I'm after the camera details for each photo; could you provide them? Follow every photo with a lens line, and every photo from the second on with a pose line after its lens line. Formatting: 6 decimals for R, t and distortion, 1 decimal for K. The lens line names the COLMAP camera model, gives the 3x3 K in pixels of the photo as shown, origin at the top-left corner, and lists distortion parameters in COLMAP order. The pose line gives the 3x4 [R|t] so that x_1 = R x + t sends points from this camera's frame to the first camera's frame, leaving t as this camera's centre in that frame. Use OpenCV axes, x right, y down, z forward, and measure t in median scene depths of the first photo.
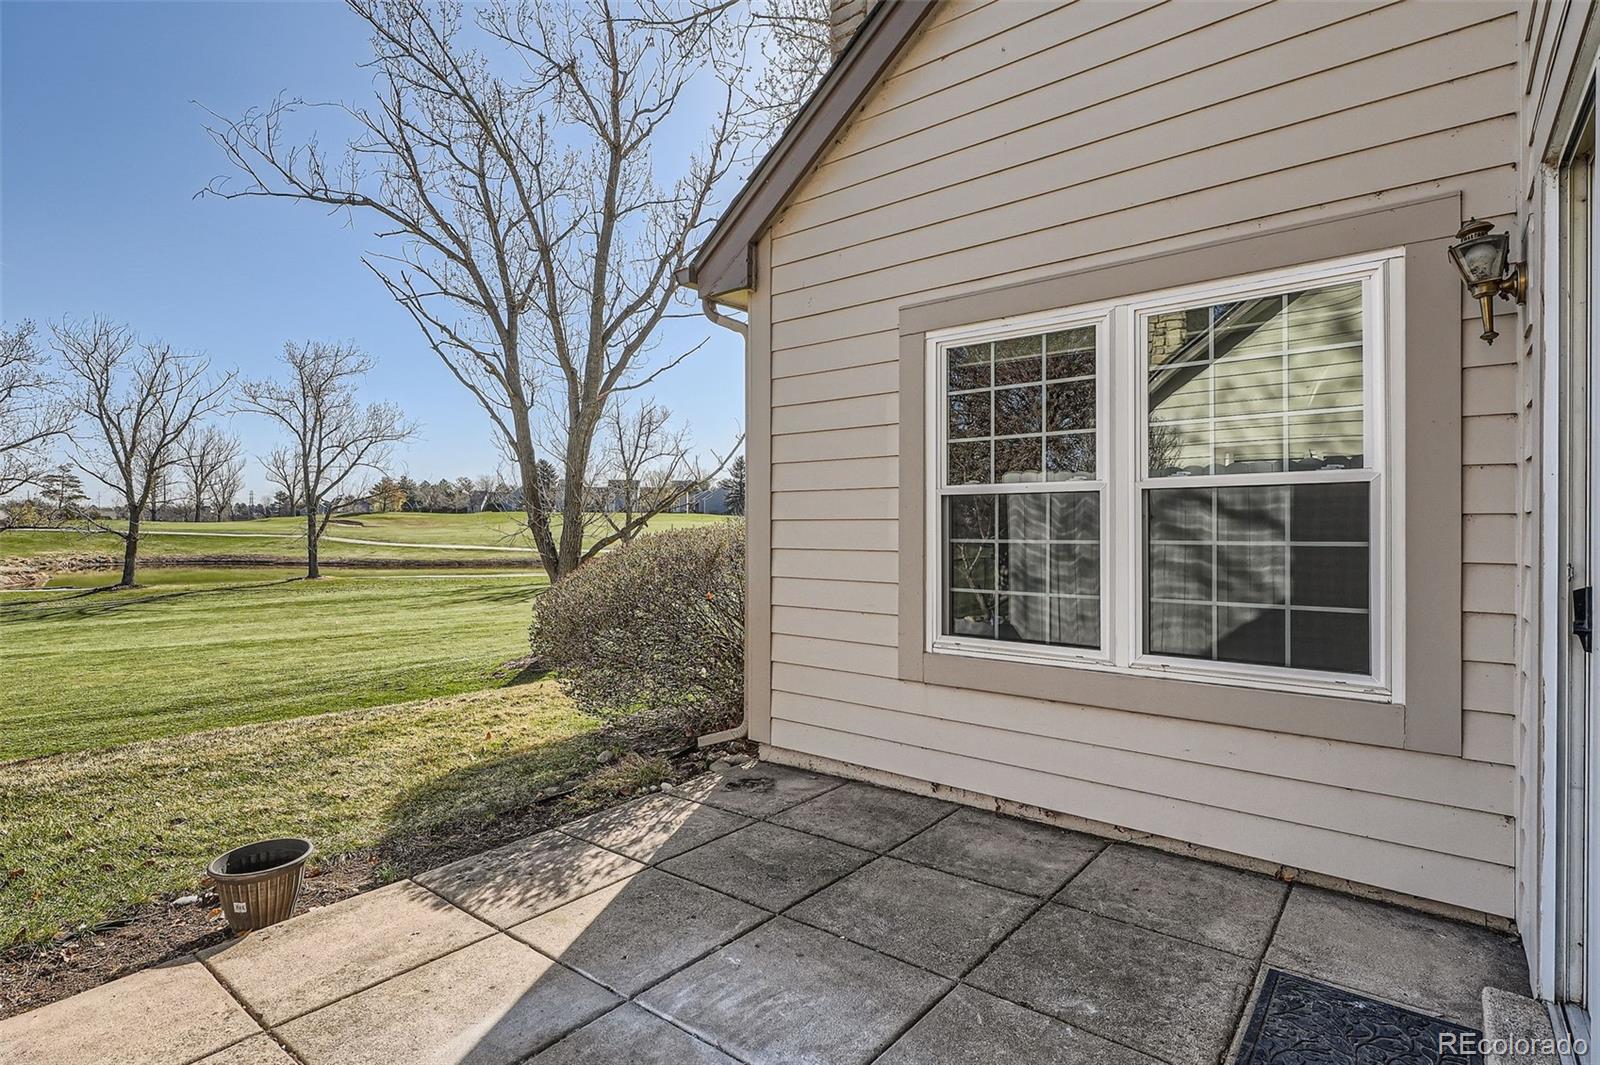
lens RADIAL K [[789.3, 0, 800.0], [0, 789.3, 532.5], [0, 0, 1]] dist [0.001510, 0.000171]
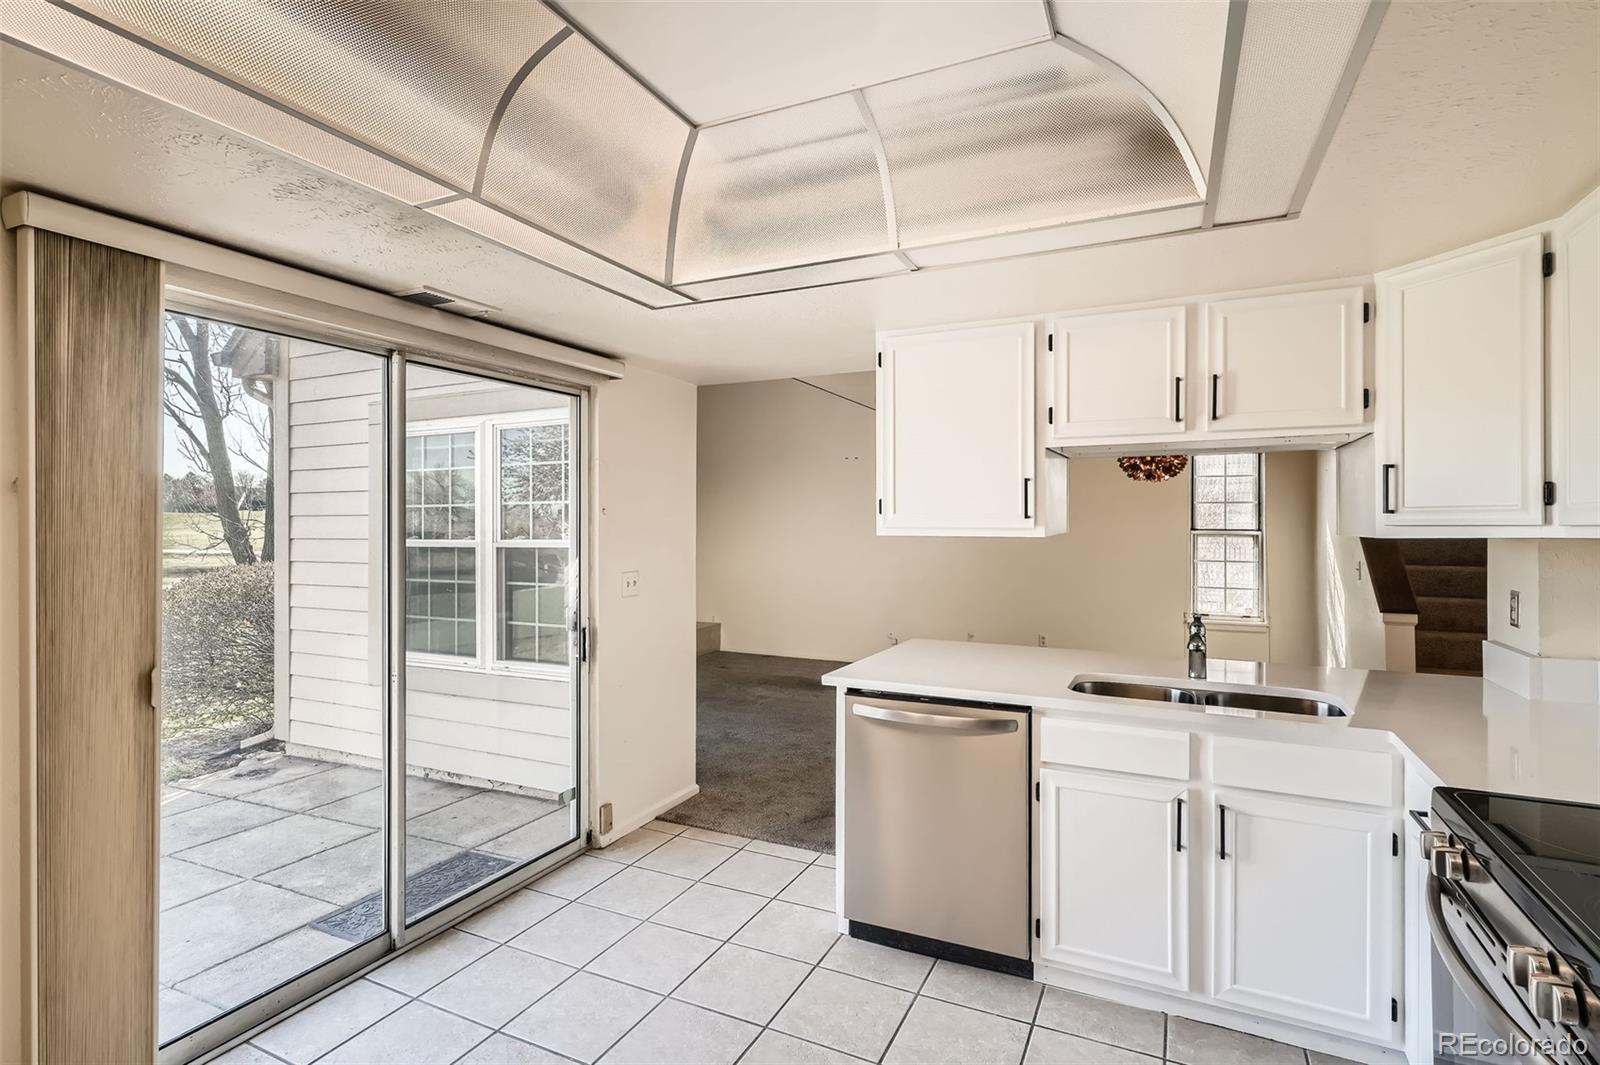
lens RADIAL K [[789.3, 0, 800.0], [0, 789.3, 532.5], [0, 0, 1]] dist [0.001510, 0.000171]
pose [[0.973404, -0.008965, 0.228918, 0.508946], [0.007989, 0.999955, 0.005190, -0.067988], [-0.228954, -0.003223, 0.973432, -0.435765]]
